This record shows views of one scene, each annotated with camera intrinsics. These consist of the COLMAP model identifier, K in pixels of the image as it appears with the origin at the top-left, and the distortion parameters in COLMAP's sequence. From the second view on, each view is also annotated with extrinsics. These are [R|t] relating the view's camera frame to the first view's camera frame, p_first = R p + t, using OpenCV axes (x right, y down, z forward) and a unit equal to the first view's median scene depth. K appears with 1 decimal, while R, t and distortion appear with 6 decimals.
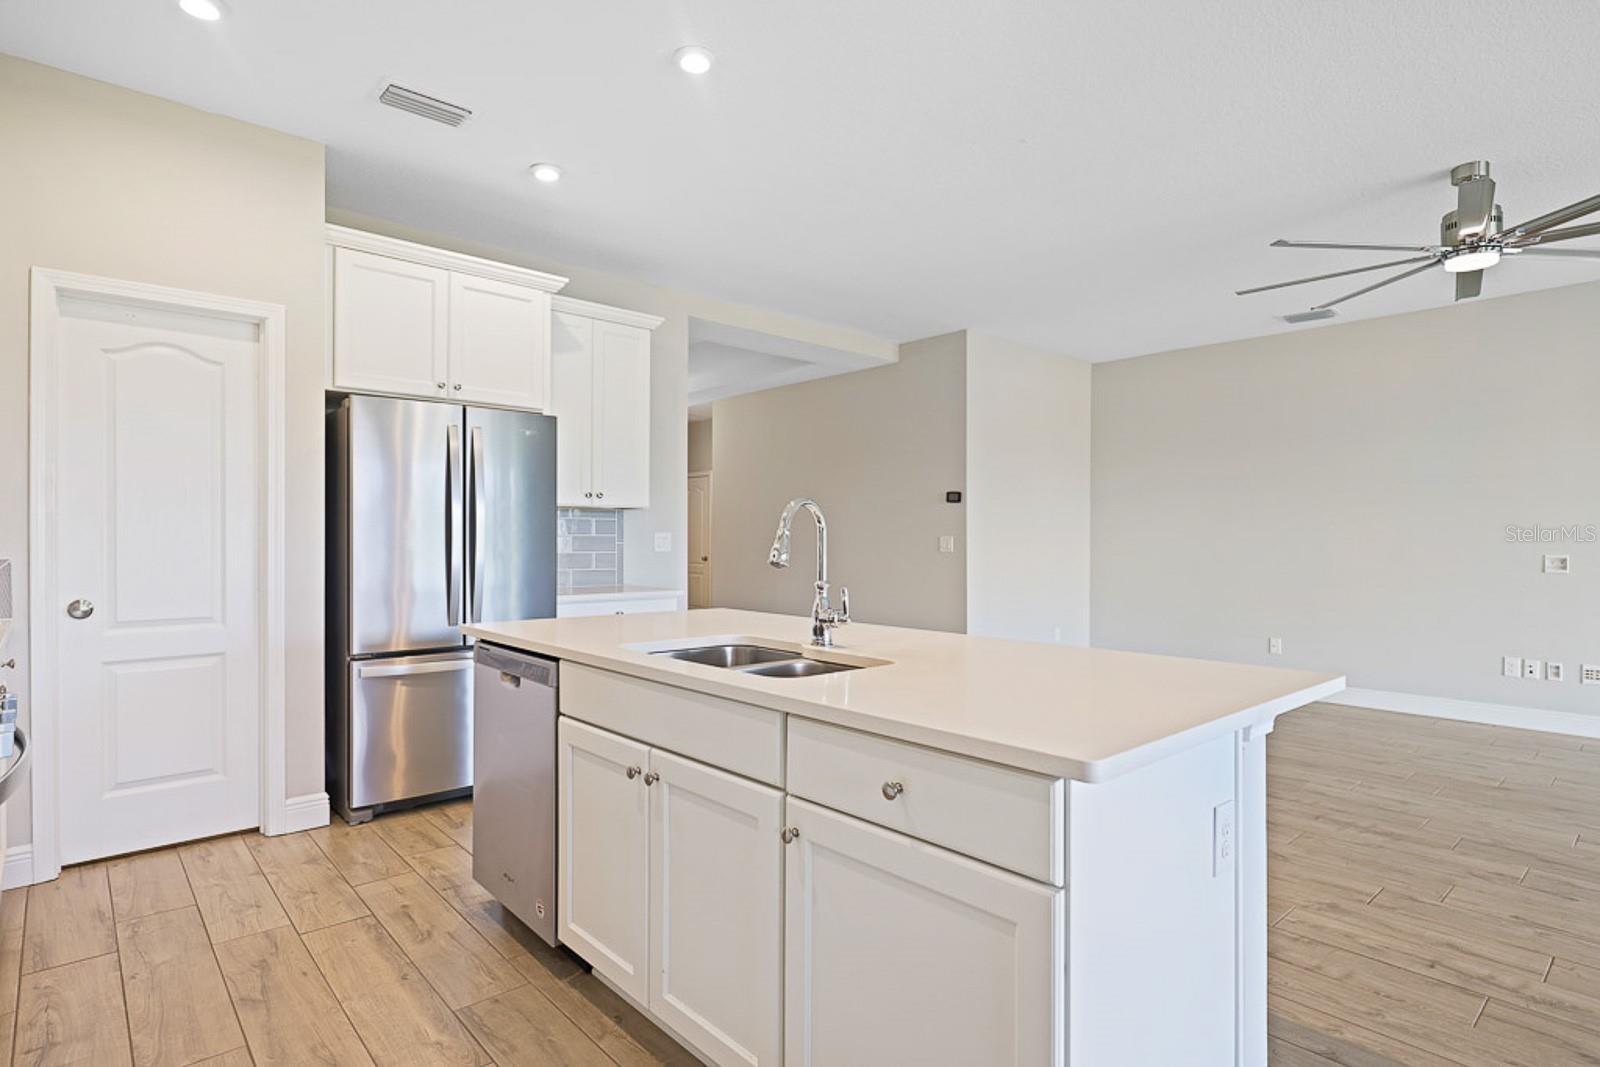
lens RADIAL K [[827.3, 0, 800.0], [0, 827.3, 533.5], [0, 0, 1]] dist [0.000688, 0.000367]
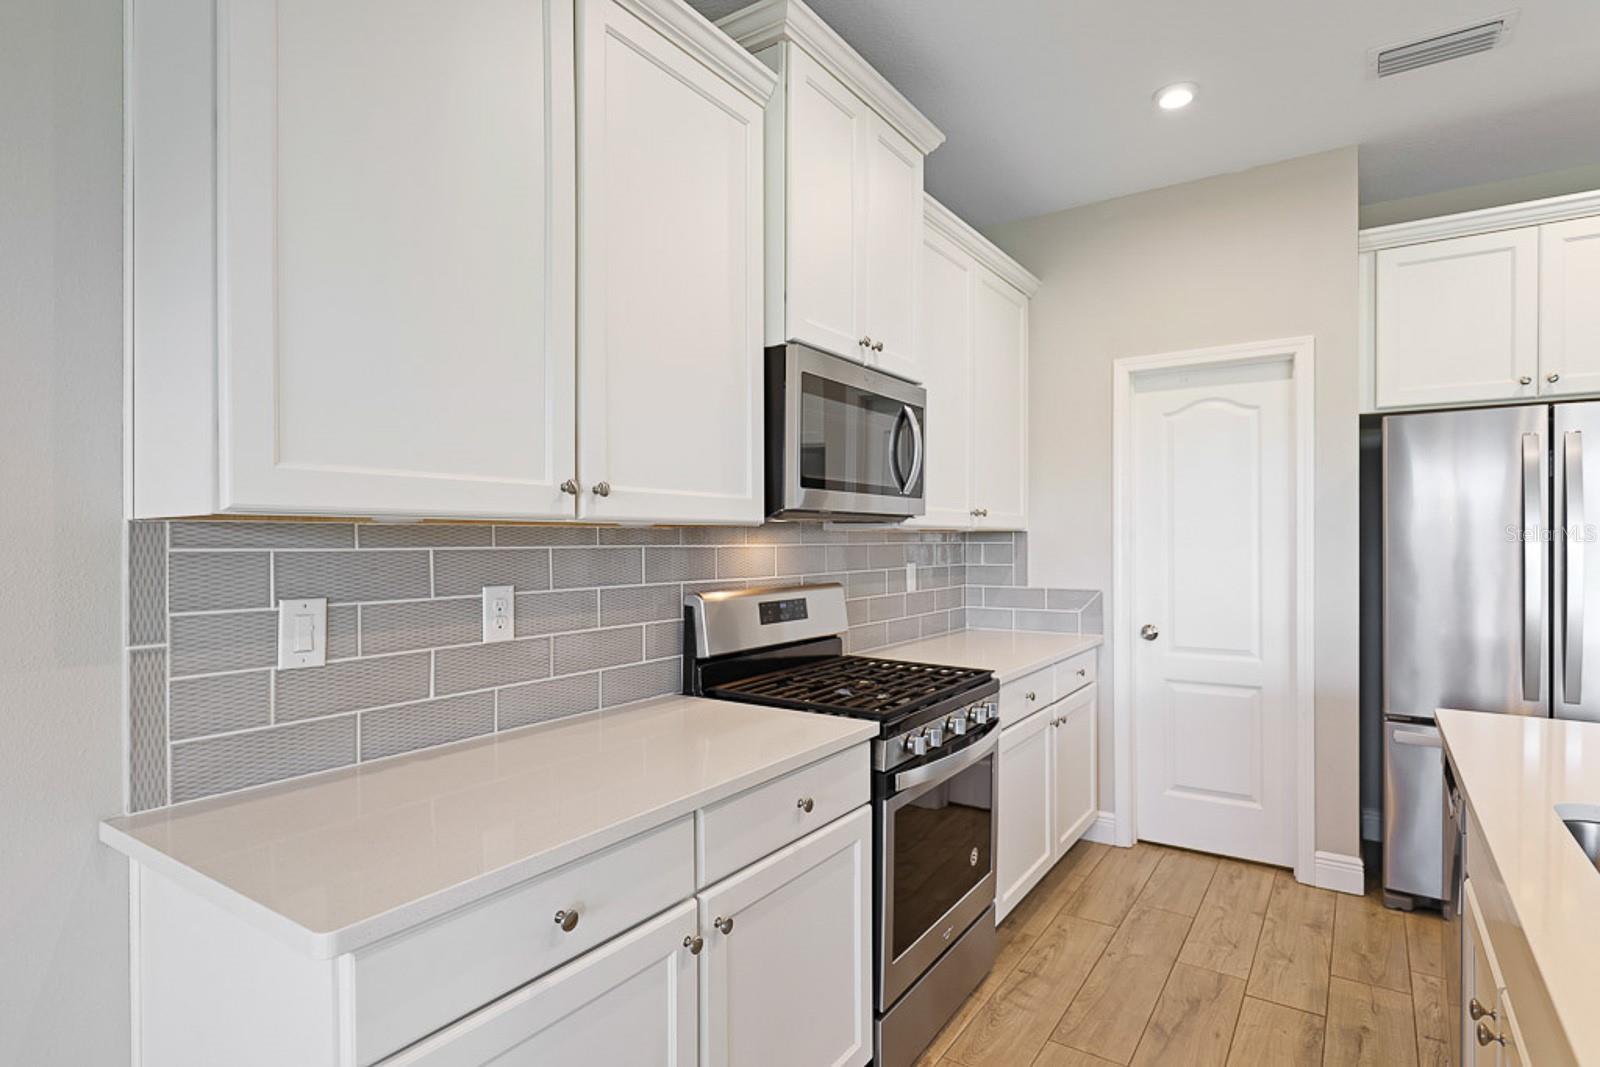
lens RADIAL K [[828.5, 0, 805.1], [0, 828.5, 538.9], [0, 0, 1]] dist [-0.004031, 0.000464]
pose [[0.243035, -0.001342, -0.970016, 0.171526], [0.008194, 0.999966, 0.000670, -0.047161], [0.969983, -0.008111, 0.243038, 0.204007]]
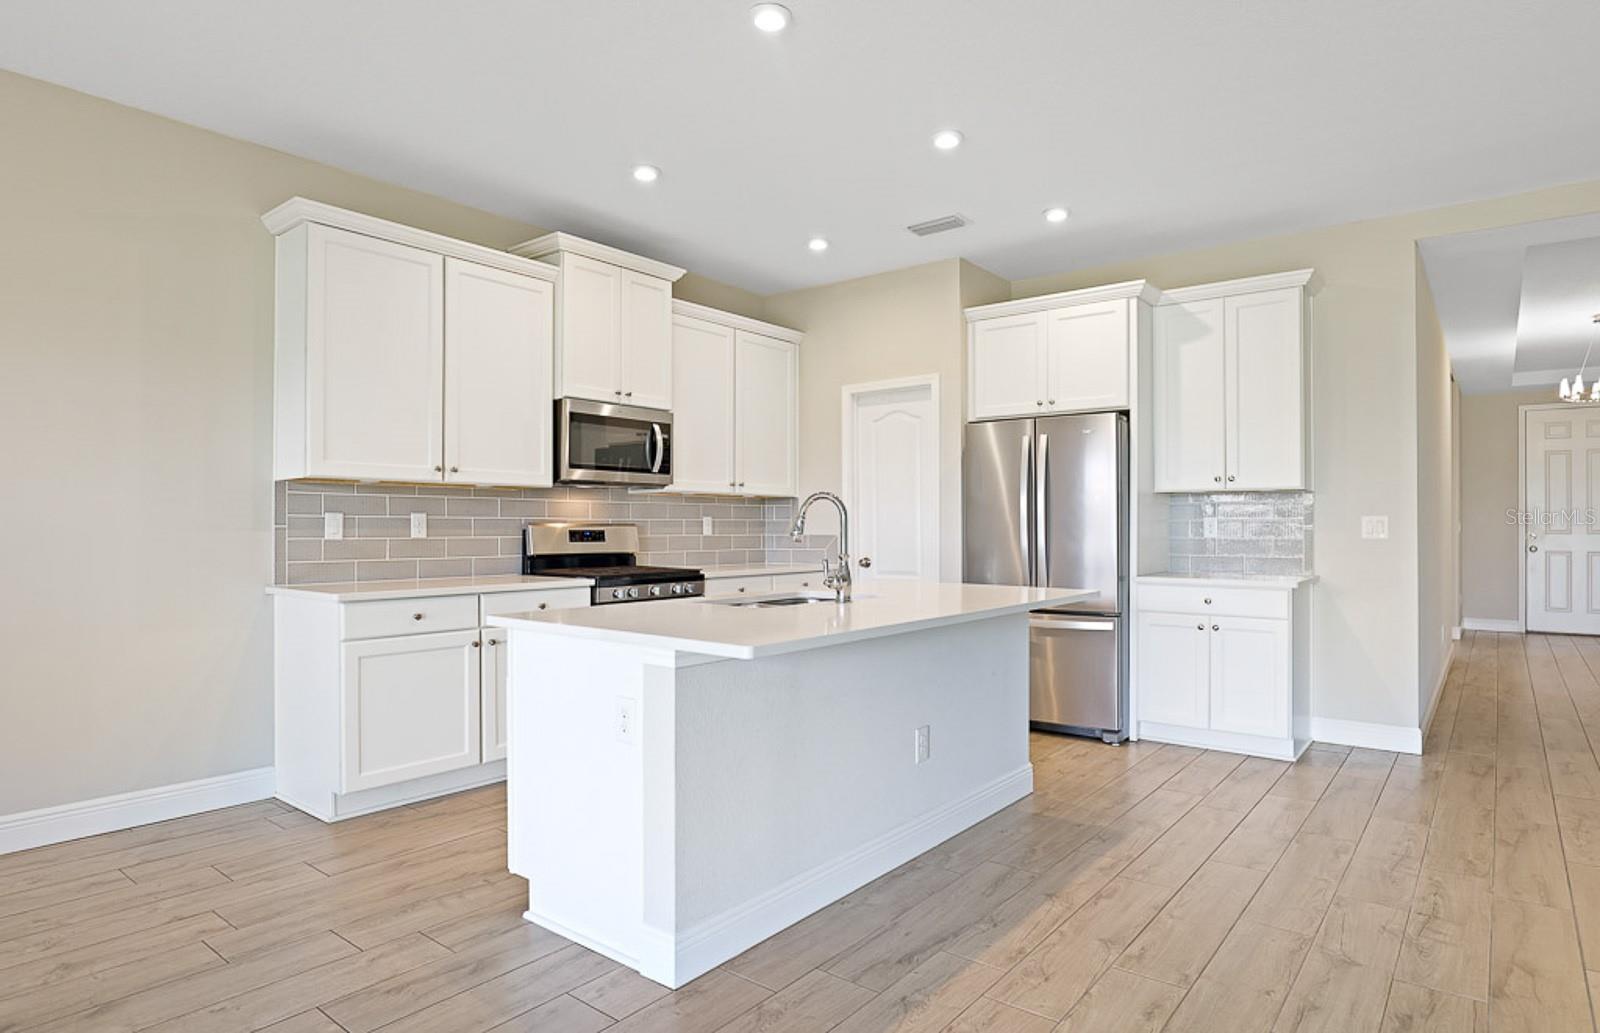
lens RADIAL K [[893.1, 0, 804.6], [0, 893.1, 523.2], [0, 0, 1]] dist [-0.024475, -0.001401]
pose [[0.164964, -0.005395, -0.986285, 1.025638], [0.007059, 0.999966, -0.004289, 0.010154], [0.986274, -0.006255, 0.164996, 0.501187]]
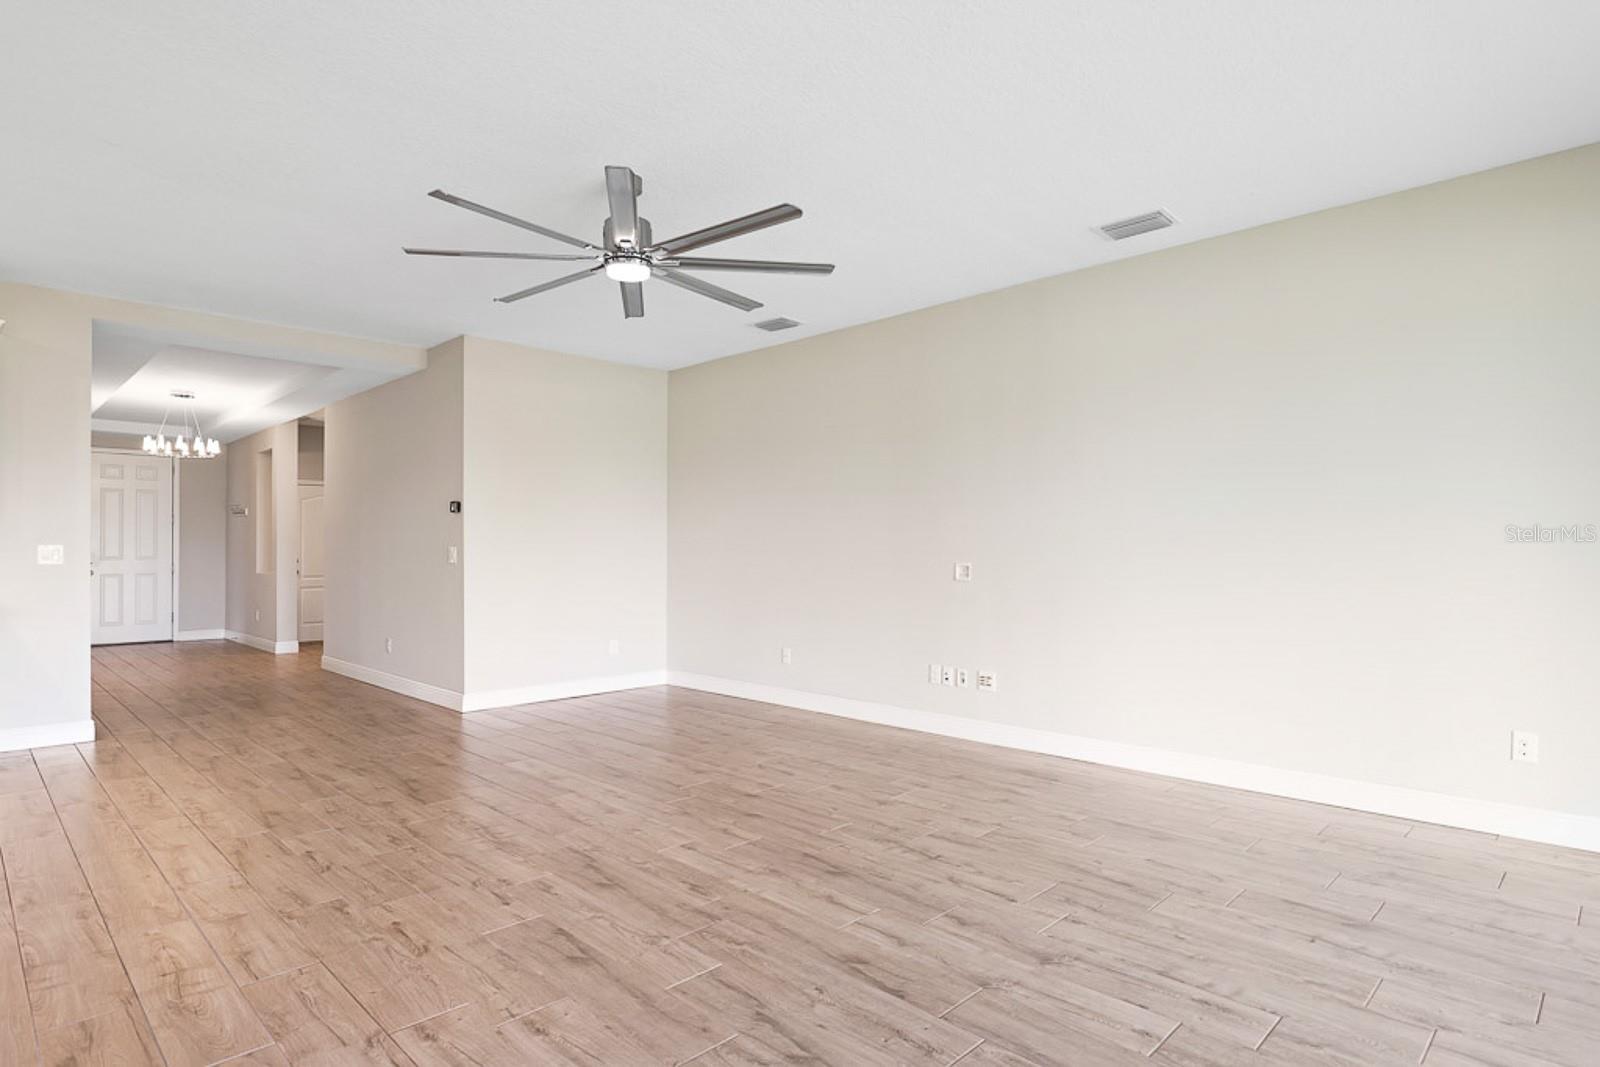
lens RADIAL K [[858.1, 0, 806.2], [0, 858.1, 544.5], [0, 0, 1]] dist [-0.000208, 0.000408]
pose [[0.998688, -0.005355, 0.050930, 1.106245], [0.005305, 0.999985, 0.001132, 0.002651], [-0.050936, -0.000860, 0.998702, -0.058108]]
